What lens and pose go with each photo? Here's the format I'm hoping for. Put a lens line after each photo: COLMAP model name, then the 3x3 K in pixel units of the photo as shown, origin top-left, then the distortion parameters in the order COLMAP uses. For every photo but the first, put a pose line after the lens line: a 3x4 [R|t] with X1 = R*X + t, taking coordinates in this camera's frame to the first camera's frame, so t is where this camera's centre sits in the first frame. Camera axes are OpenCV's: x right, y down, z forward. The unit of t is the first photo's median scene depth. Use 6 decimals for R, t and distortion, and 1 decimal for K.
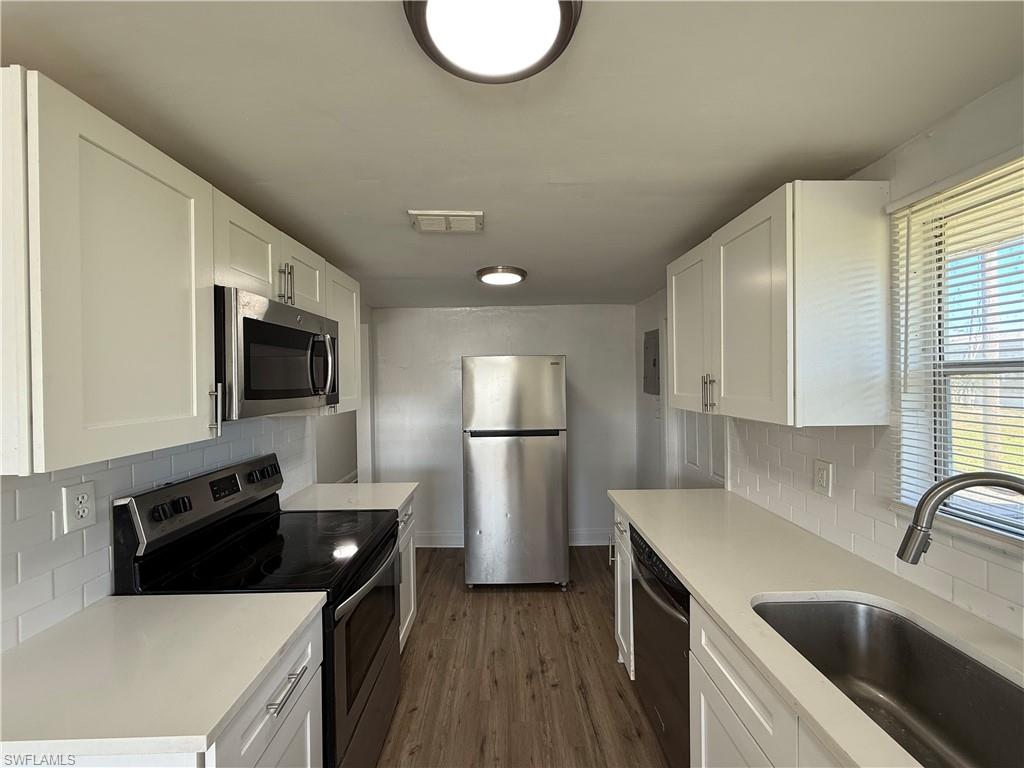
lens RADIAL K [[407.4, 0, 510.6], [0, 407.4, 382.5], [0, 0, 1]] dist [0.000142, 0.000558]
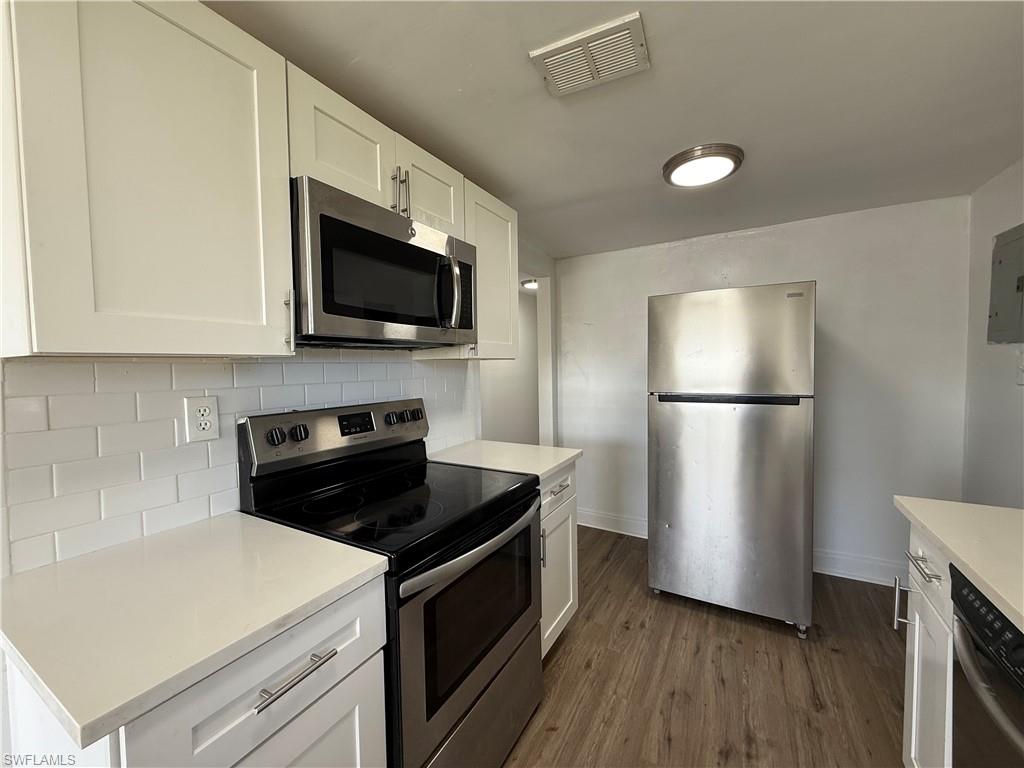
lens RADIAL K [[407.4, 0, 511.1], [0, 407.4, 383.5], [0, 0, 1]] dist [0.000142, 0.000558]
pose [[0.861362, 0.020327, -0.507584, 0.075569], [0.001751, 0.999074, 0.042980, 0.098981], [0.507988, -0.037910, 0.860530, 0.295860]]
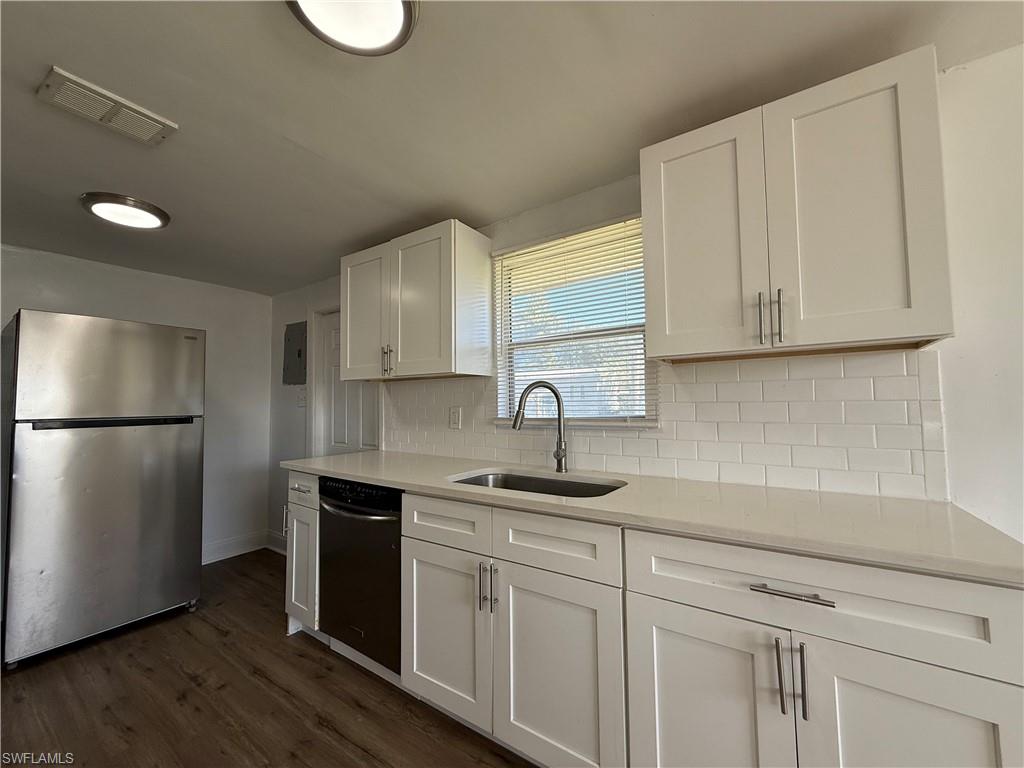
lens RADIAL K [[407.4, 0, 512.2], [0, 407.4, 381.0], [0, 0, 1]] dist [0.000142, 0.000558]
pose [[0.575320, 0.049220, 0.816446, -0.287058], [0.011332, 0.997612, -0.068127, 0.160155], [-0.817850, 0.048447, 0.573389, -0.043509]]
